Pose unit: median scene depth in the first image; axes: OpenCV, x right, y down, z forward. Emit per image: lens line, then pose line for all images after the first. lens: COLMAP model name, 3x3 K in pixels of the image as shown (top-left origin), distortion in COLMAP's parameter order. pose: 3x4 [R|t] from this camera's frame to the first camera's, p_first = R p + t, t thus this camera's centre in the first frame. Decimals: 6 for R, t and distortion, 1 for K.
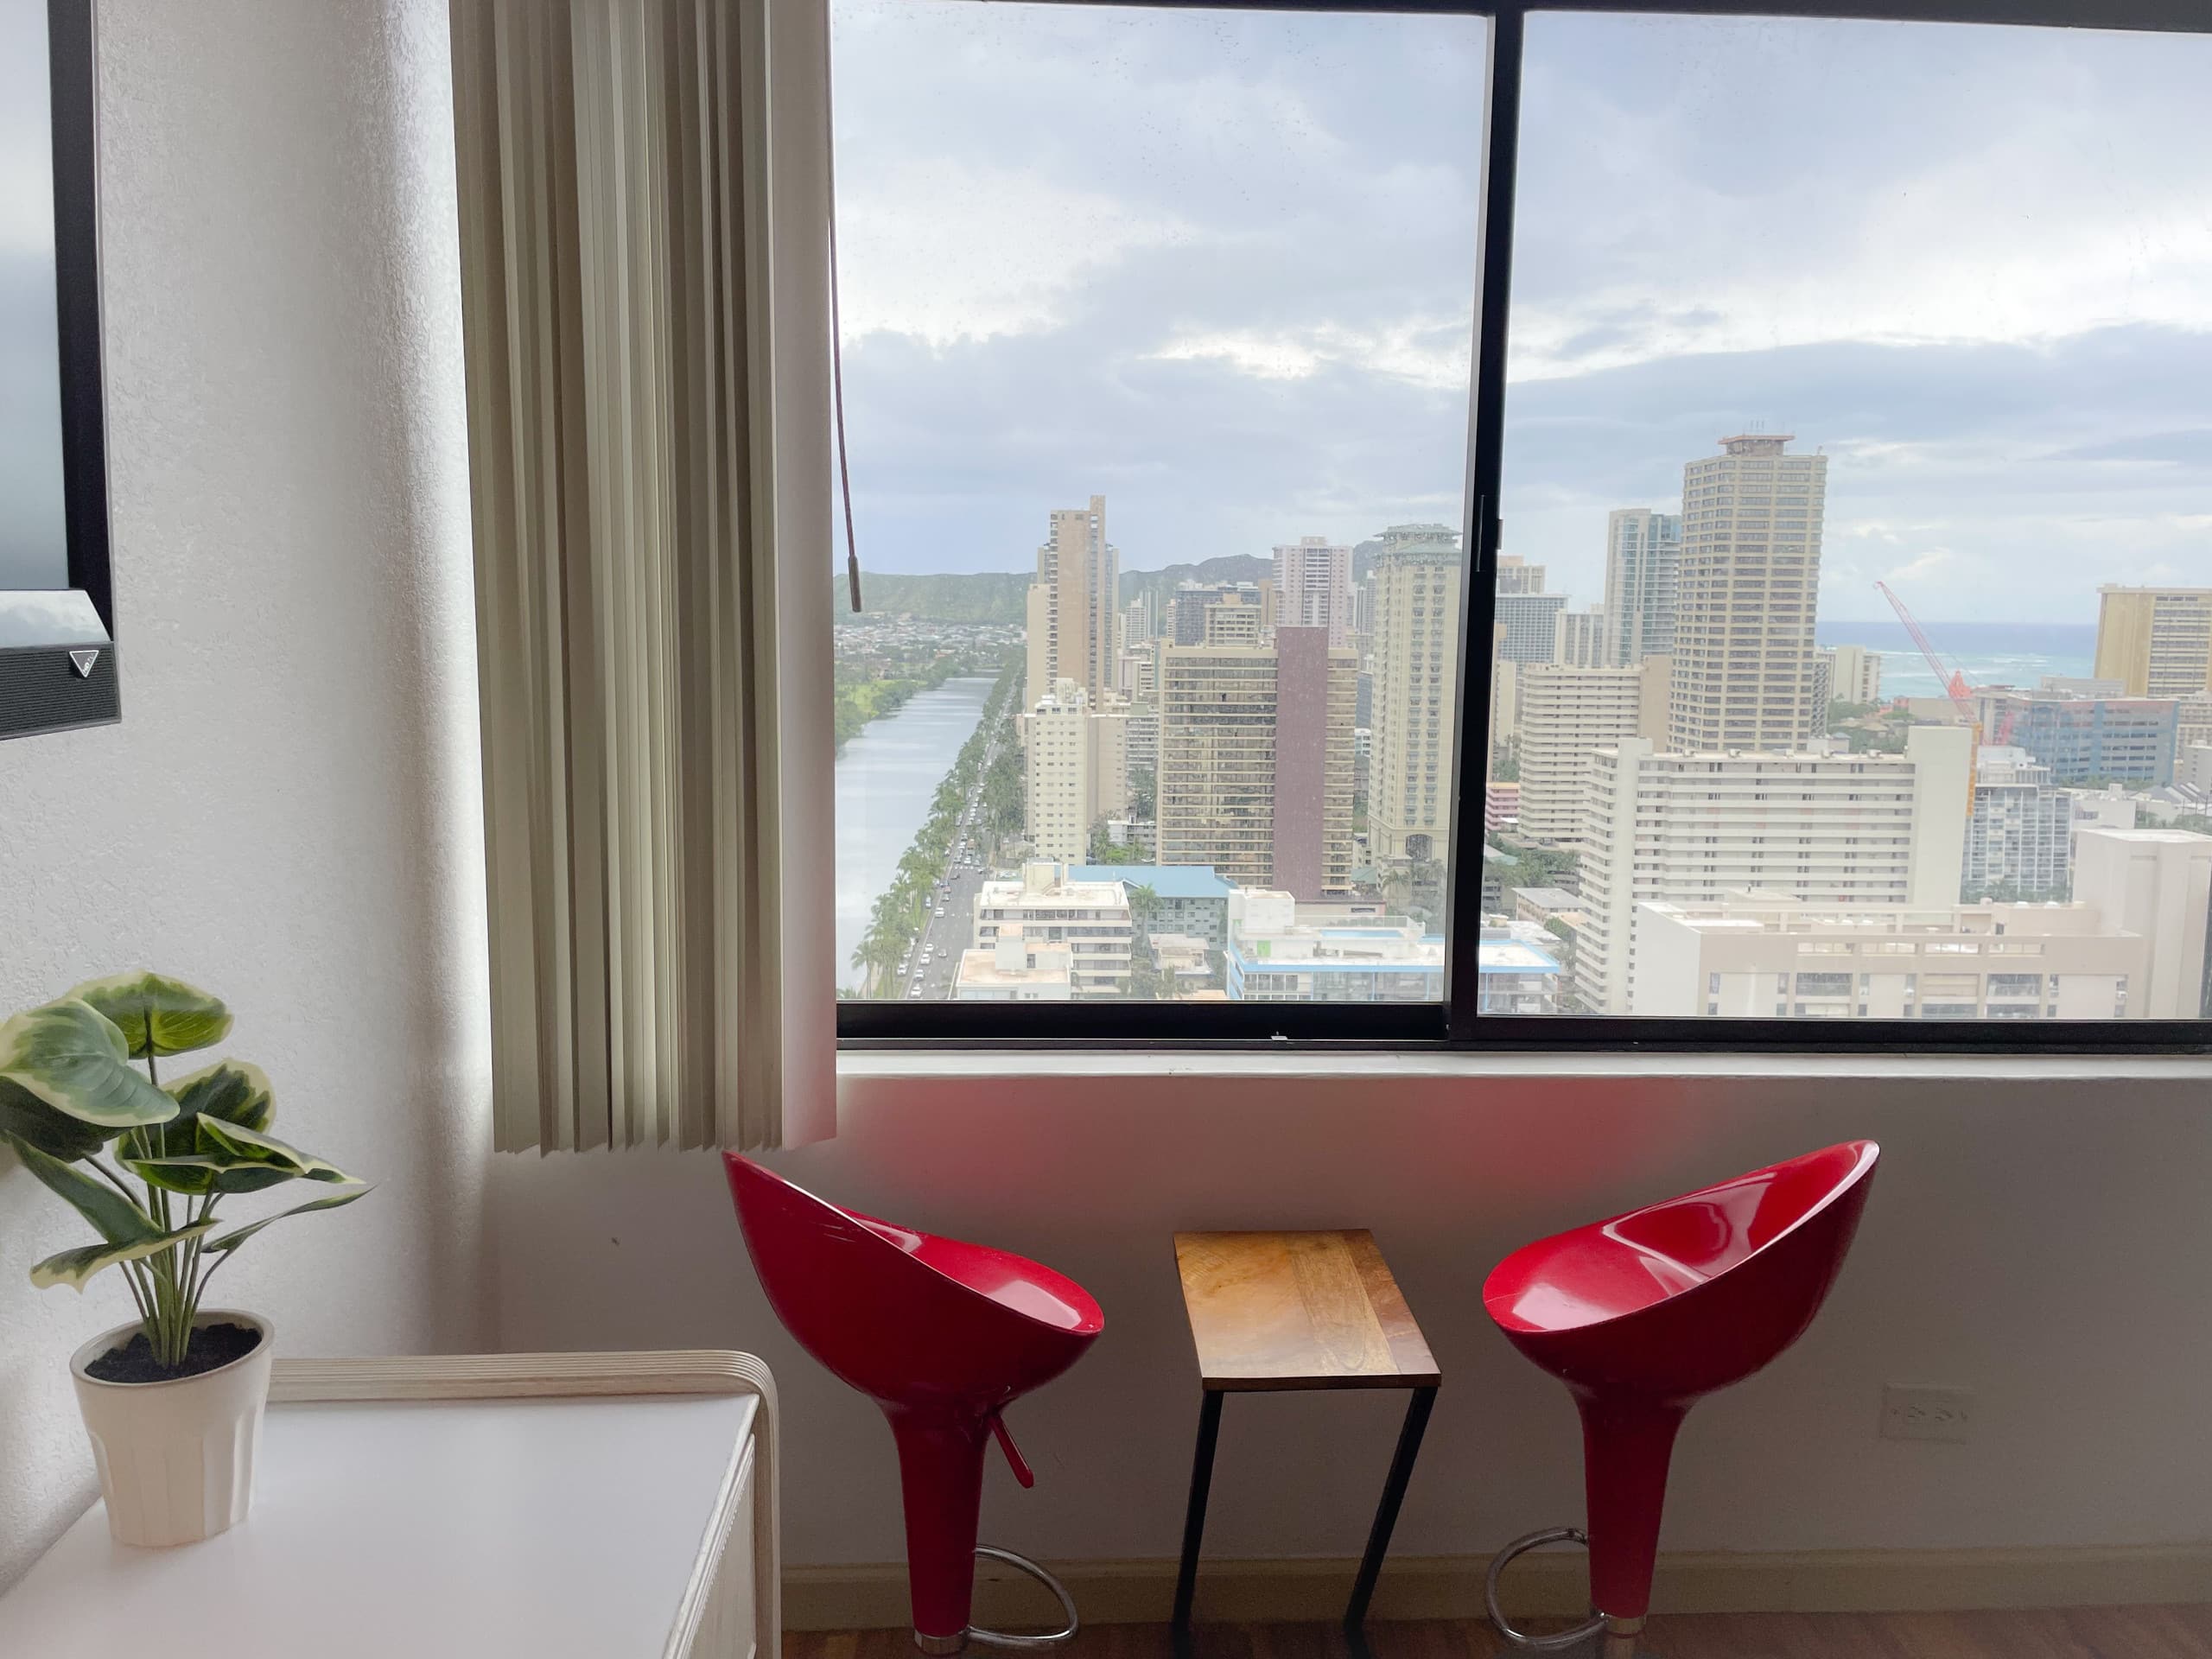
lens RADIAL K [[1678.1, 0, 1100.1], [0, 1678.1, 839.3], [0, 0, 1]] dist [0.069142, -0.083320]
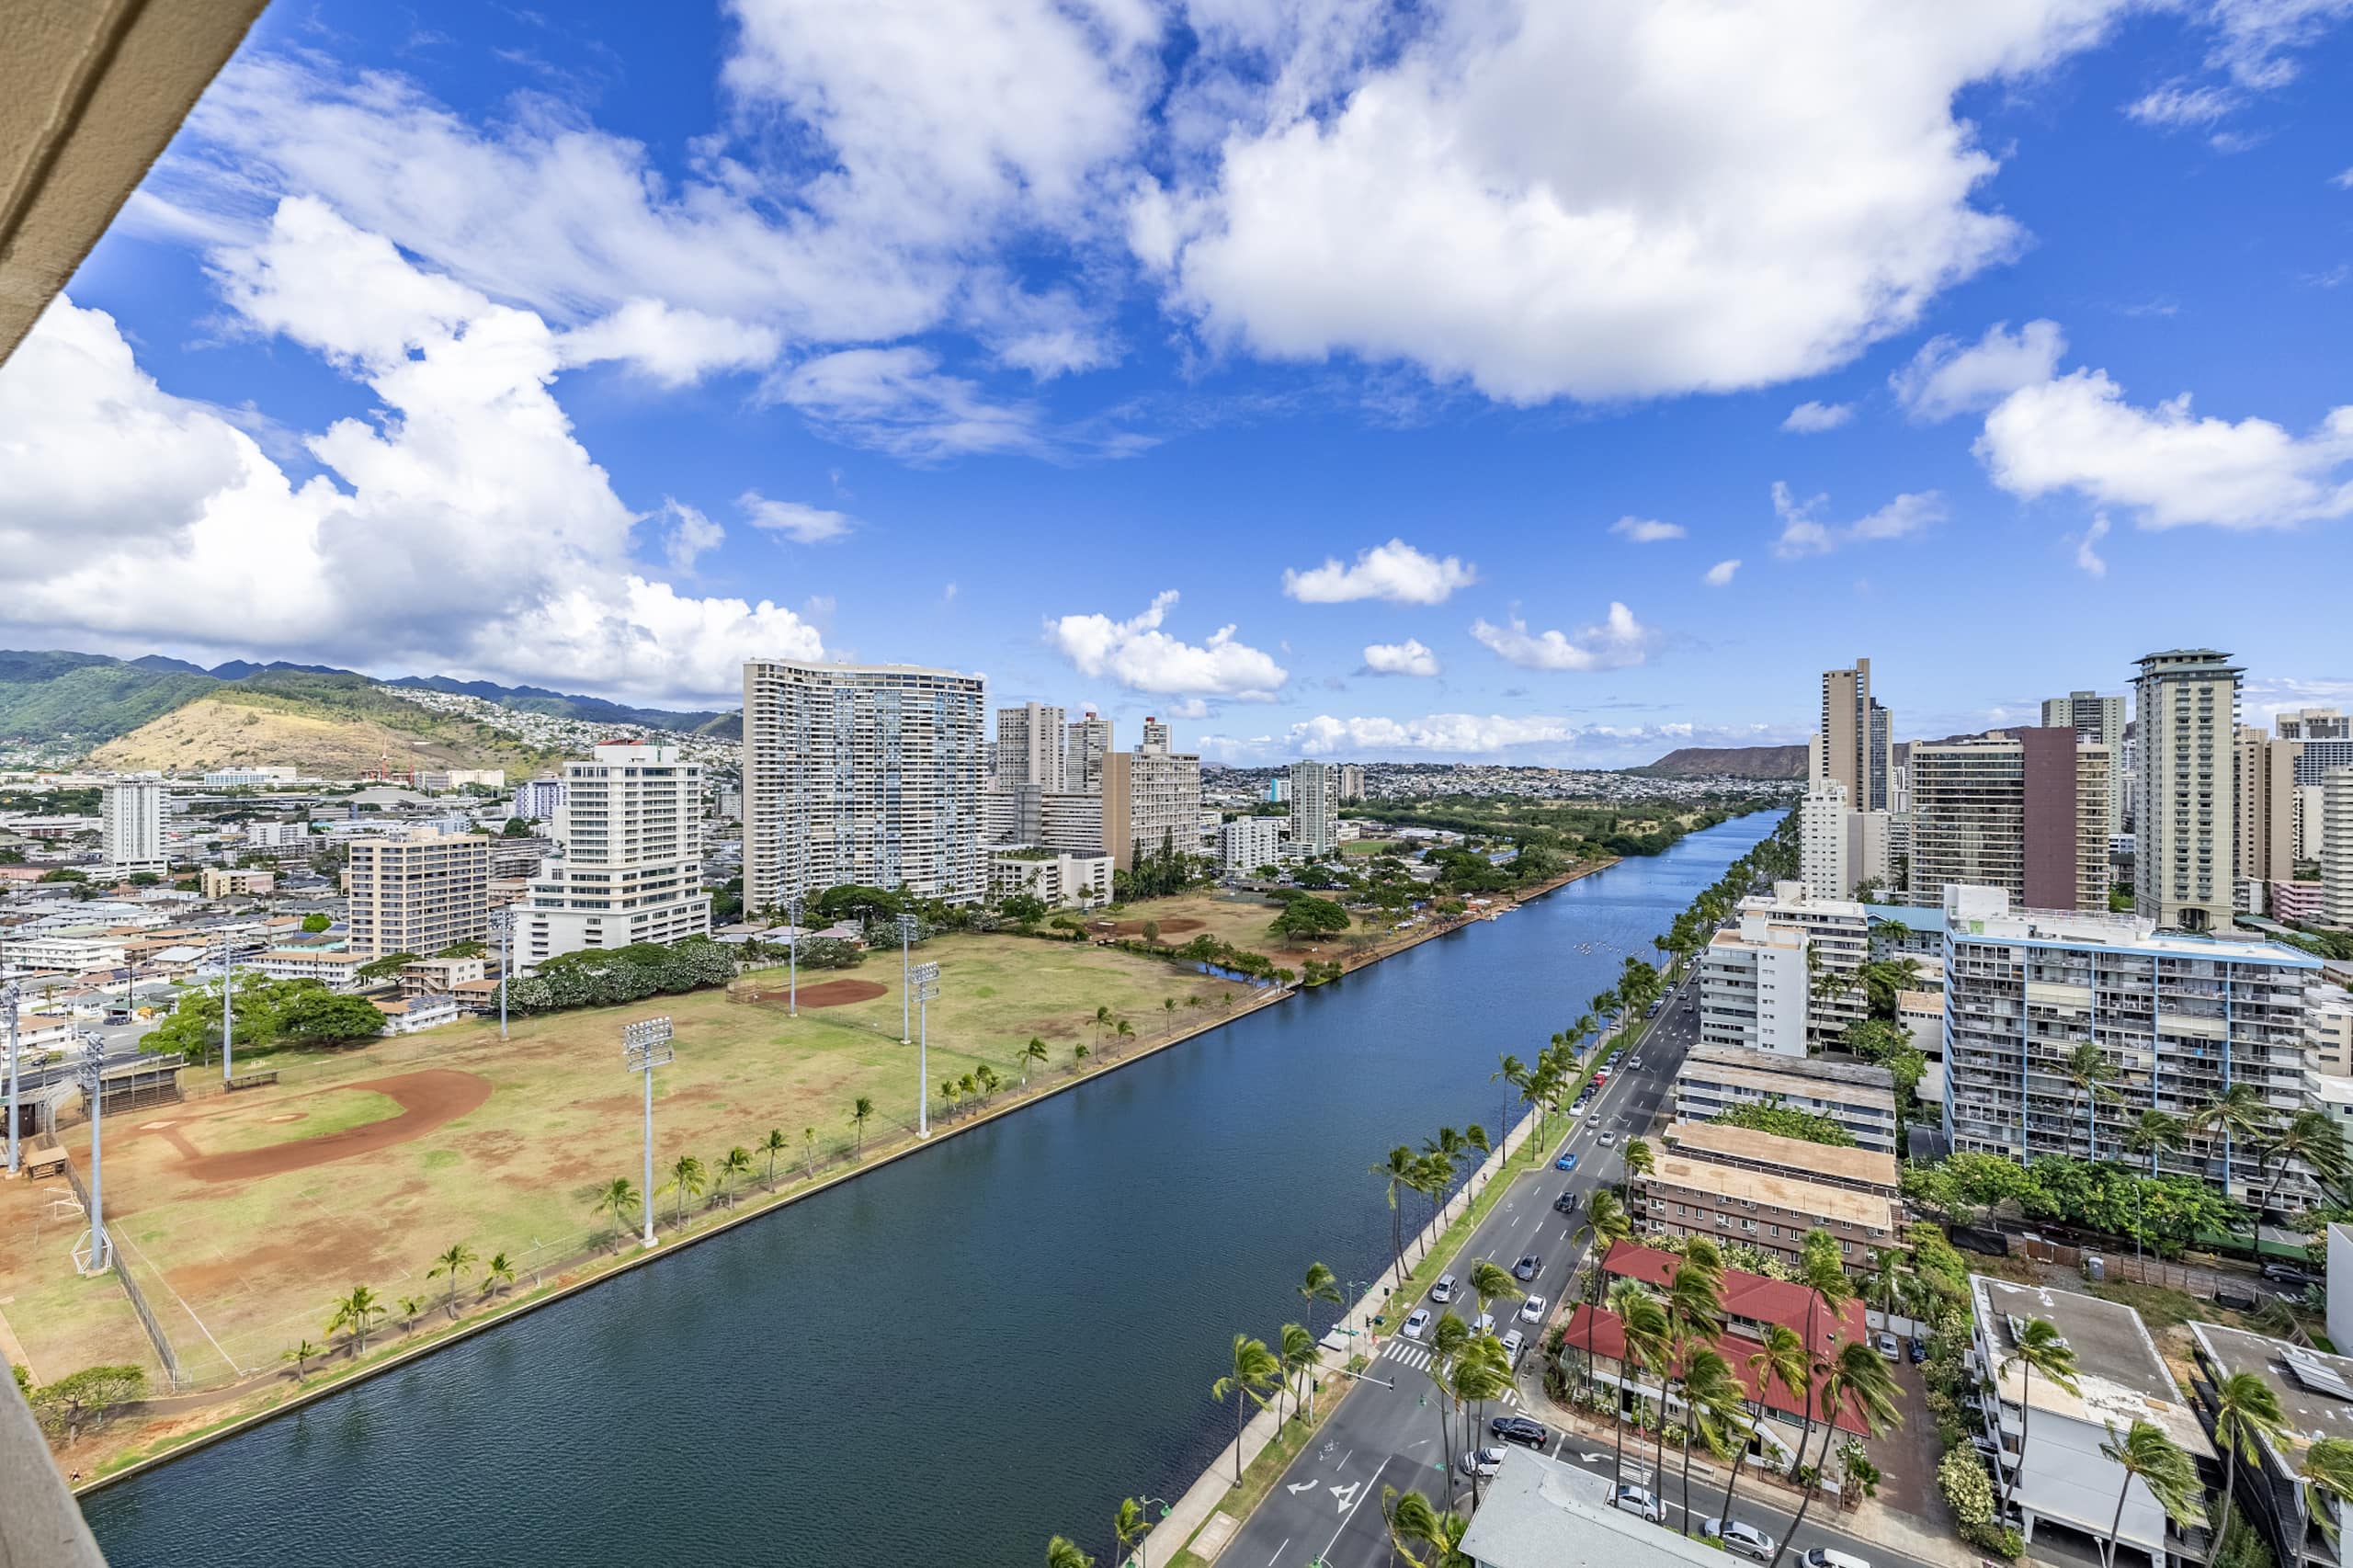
lens RADIAL K [[988.5, 0, 1160.0], [0, 988.5, 773.2], [0, 0, 1]] dist [0.006655, -0.002361]
pose [[0.803606, -0.005930, -0.595133, 0.031864], [-0.079235, 0.989983, -0.116855, 0.056282], [0.589864, 0.141061, 0.795086, 0.017401]]
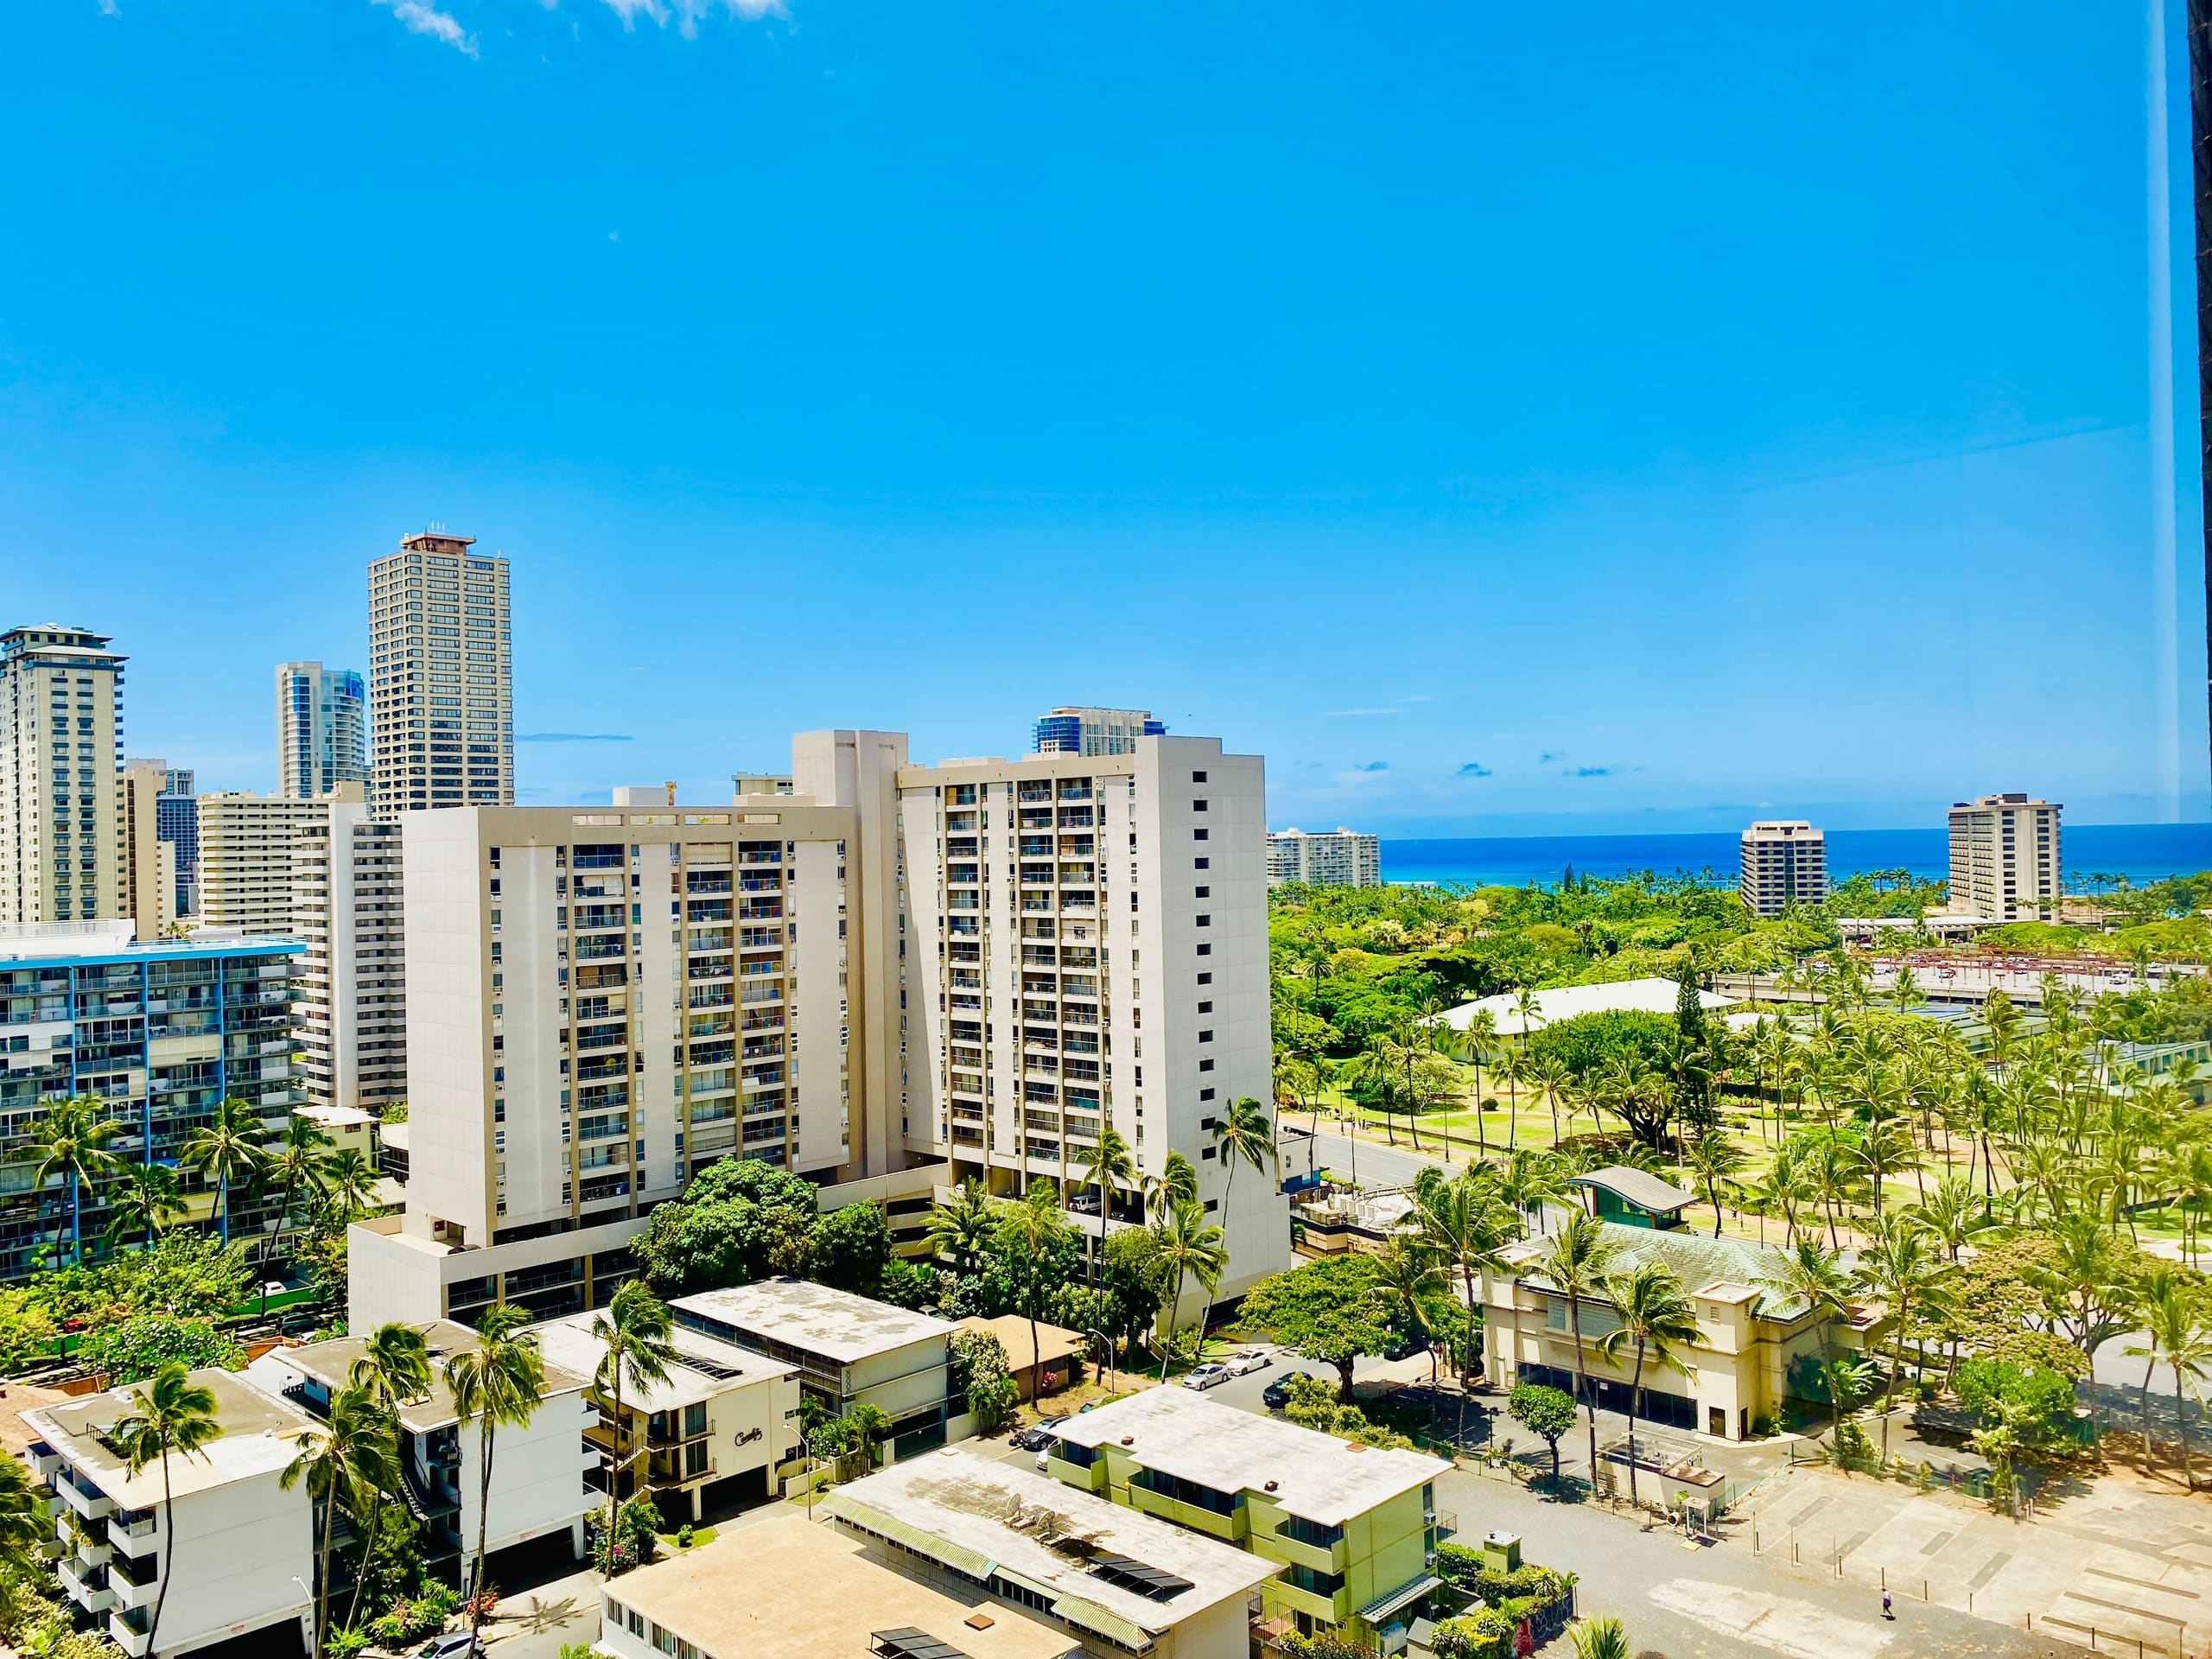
lens RADIAL K [[1678.1, 0, 1107.0], [0, 1678.1, 851.8], [0, 0, 1]] dist [0.069142, -0.083320]
pose [[0.728987, -0.026721, 0.684005, -0.023806], [0.124995, 0.987634, -0.094633, 0.105504], [-0.673018, 0.154484, 0.723313, 0.024795]]
